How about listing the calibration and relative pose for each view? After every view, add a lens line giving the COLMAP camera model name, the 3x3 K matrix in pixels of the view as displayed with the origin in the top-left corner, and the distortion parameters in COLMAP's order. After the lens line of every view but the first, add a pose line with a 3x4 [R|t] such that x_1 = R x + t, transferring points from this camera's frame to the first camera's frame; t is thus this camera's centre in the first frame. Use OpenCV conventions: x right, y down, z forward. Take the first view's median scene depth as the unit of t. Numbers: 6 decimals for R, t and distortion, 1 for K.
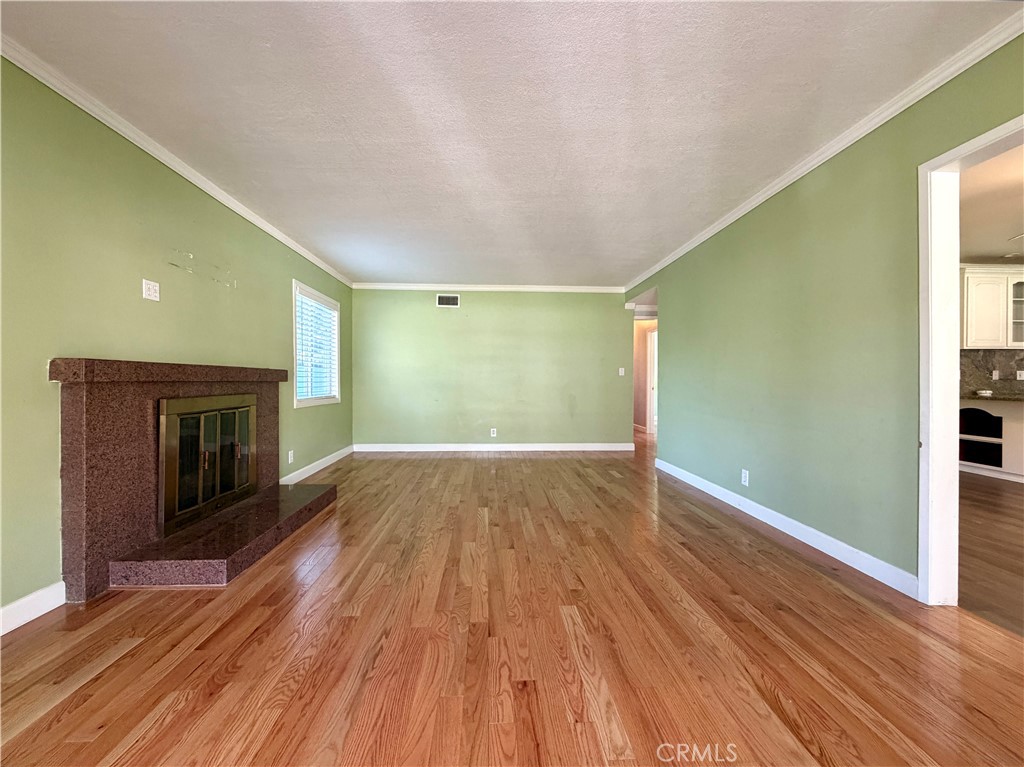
lens RADIAL K [[413.2, 0, 510.3], [0, 413.2, 382.1], [0, 0, 1]] dist [0.003146, 0.000074]
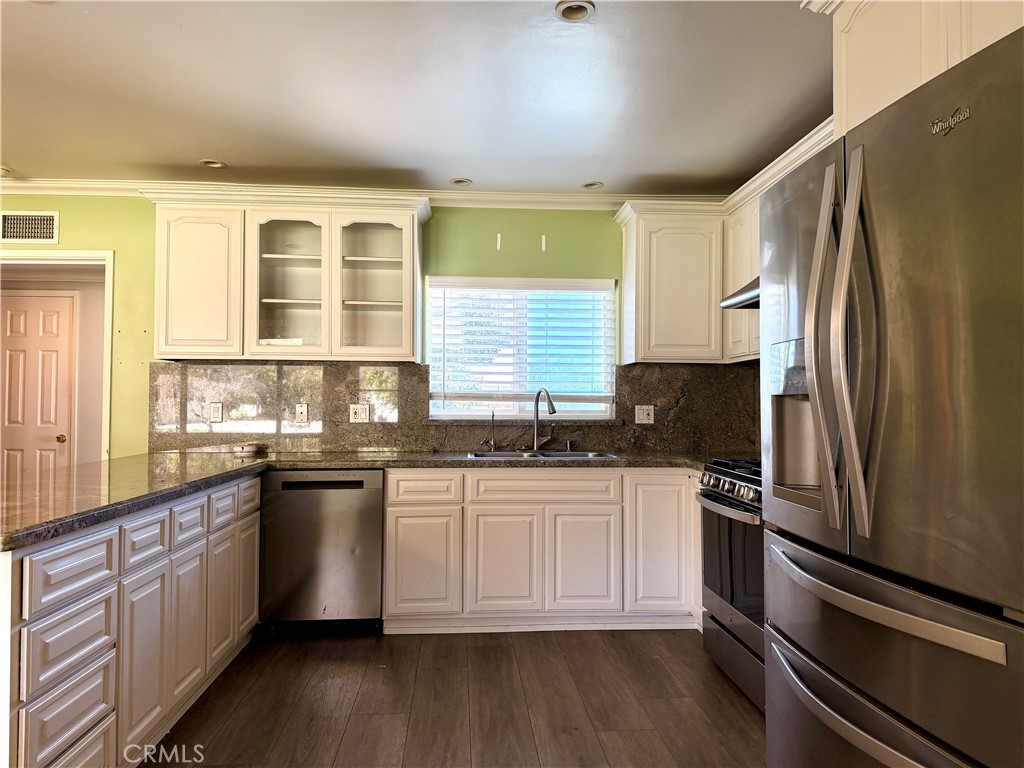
lens RADIAL K [[715.6, 0, 512.0], [0, 715.6, 384.0], [0, 0, 1]] dist [0.097086, -0.132988]
pose [[0.999940, 0.003615, 0.010333, 1.406067], [-0.003264, 0.999424, -0.033766, -0.022961], [-0.010449, 0.033730, 0.999376, 0.153605]]
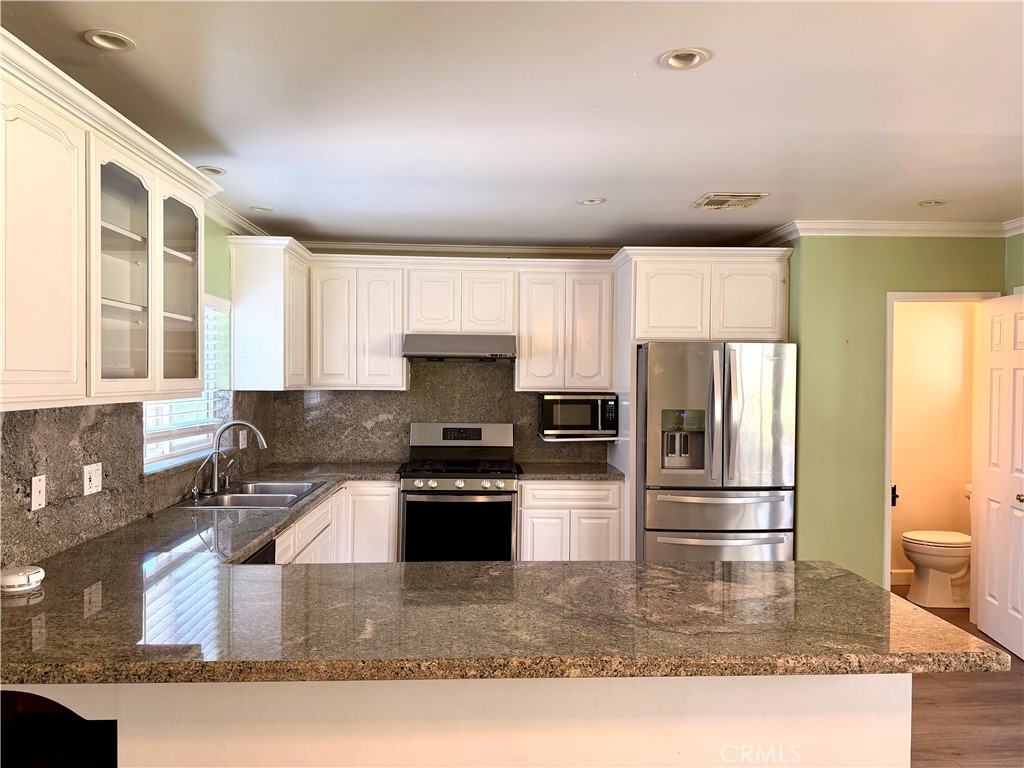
lens RADIAL K [[715.6, 0, 512.0], [0, 715.6, 384.0], [0, 0, 1]] dist [0.097086, -0.132988]
pose [[0.005208, -0.010495, 0.999931, 0.694587], [-0.001898, 0.999943, 0.010505, -0.093316], [-0.999985, -0.001952, 0.005188, 0.687388]]
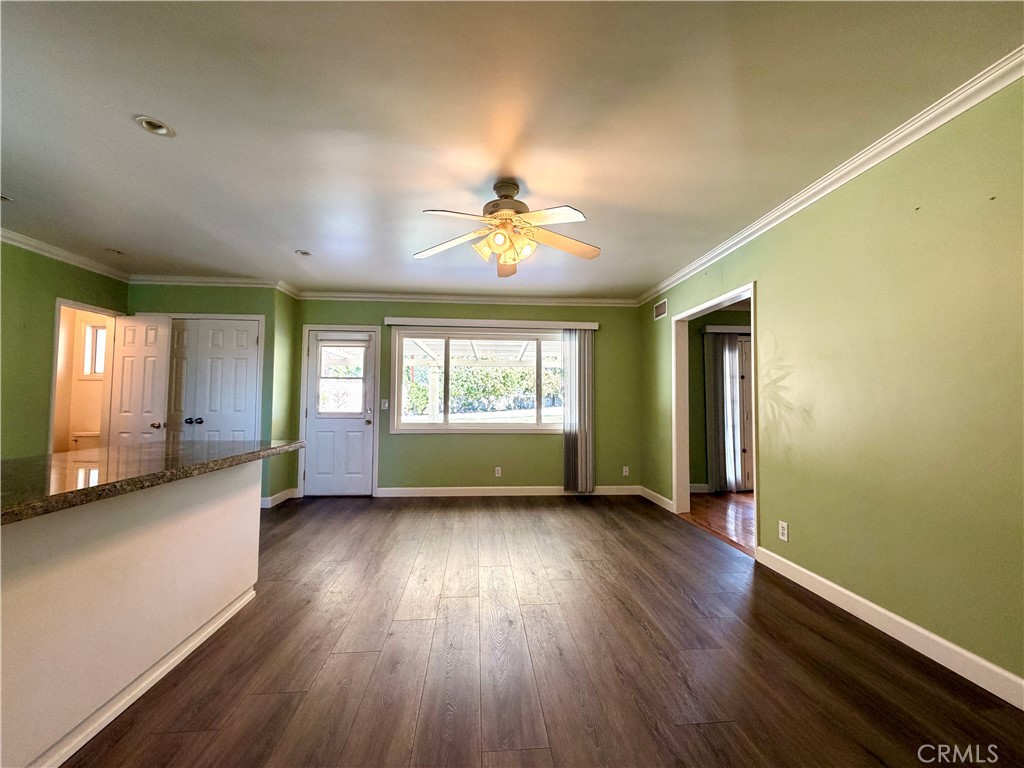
lens RADIAL K [[413.2, 0, 510.3], [0, 413.2, 382.6], [0, 0, 1]] dist [0.003146, 0.000074]
pose [[-0.999756, -0.007239, -0.020875, 0.783796], [-0.006295, 0.998970, -0.044942, -0.018006], [0.021179, -0.044799, -0.998771, 0.979568]]
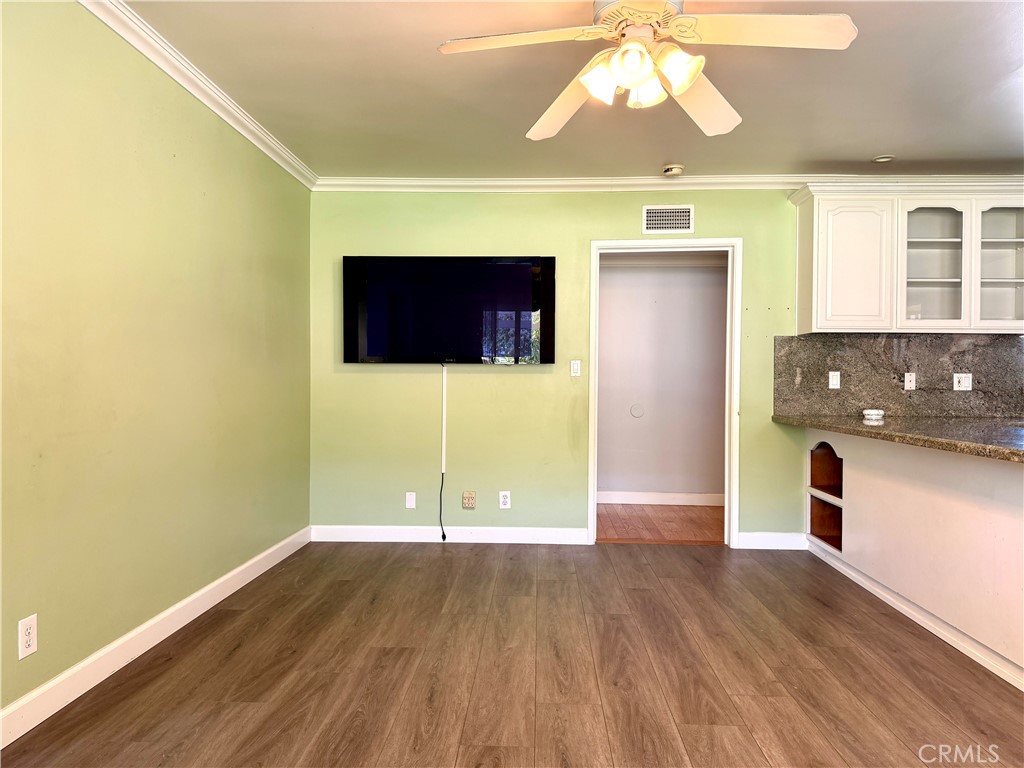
lens RADIAL K [[715.6, 0, 512.0], [0, 715.6, 384.0], [0, 0, 1]] dist [0.097086, -0.132988]
pose [[0.995552, 0.009685, -0.093714, 0.744890], [-0.010010, 0.999945, -0.002995, -0.005092], [0.093680, 0.003919, 0.995595, 0.014296]]
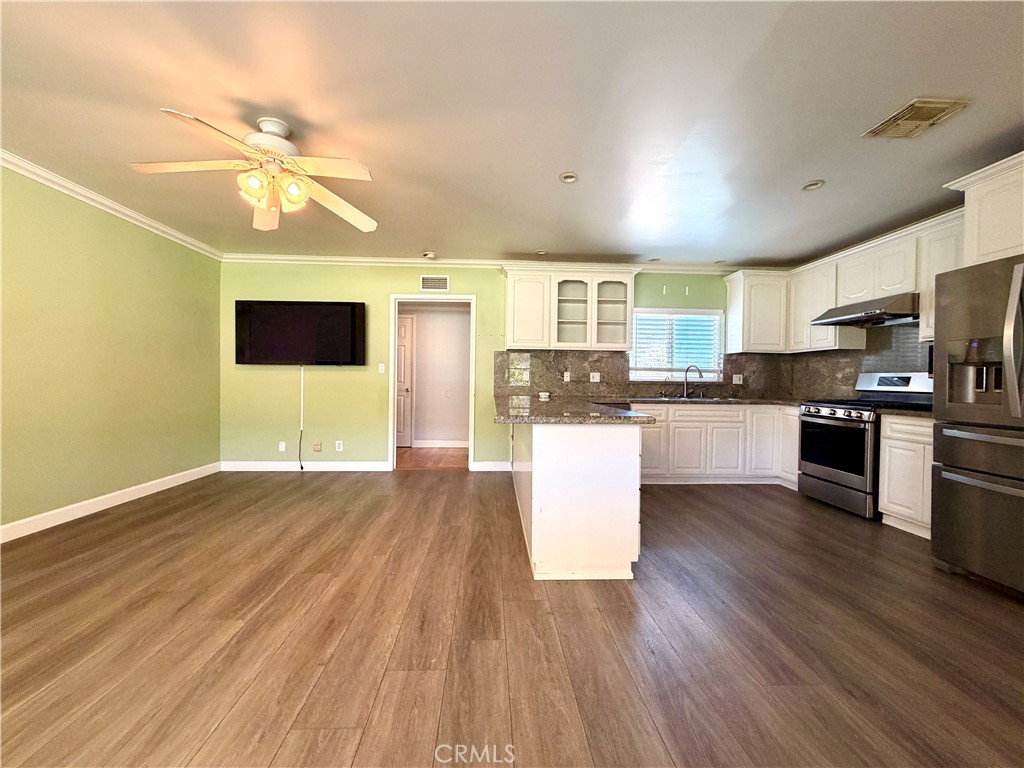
lens RADIAL K [[409.3, 0, 507.1], [0, 409.3, 383.0], [0, 0, 1]] dist [0.002917, 0.000107]
pose [[0.999841, 0.012700, -0.012497, 1.041414], [-0.012661, 0.999915, 0.003212, -0.003440], [0.012537, -0.003054, 0.999917, 0.042275]]
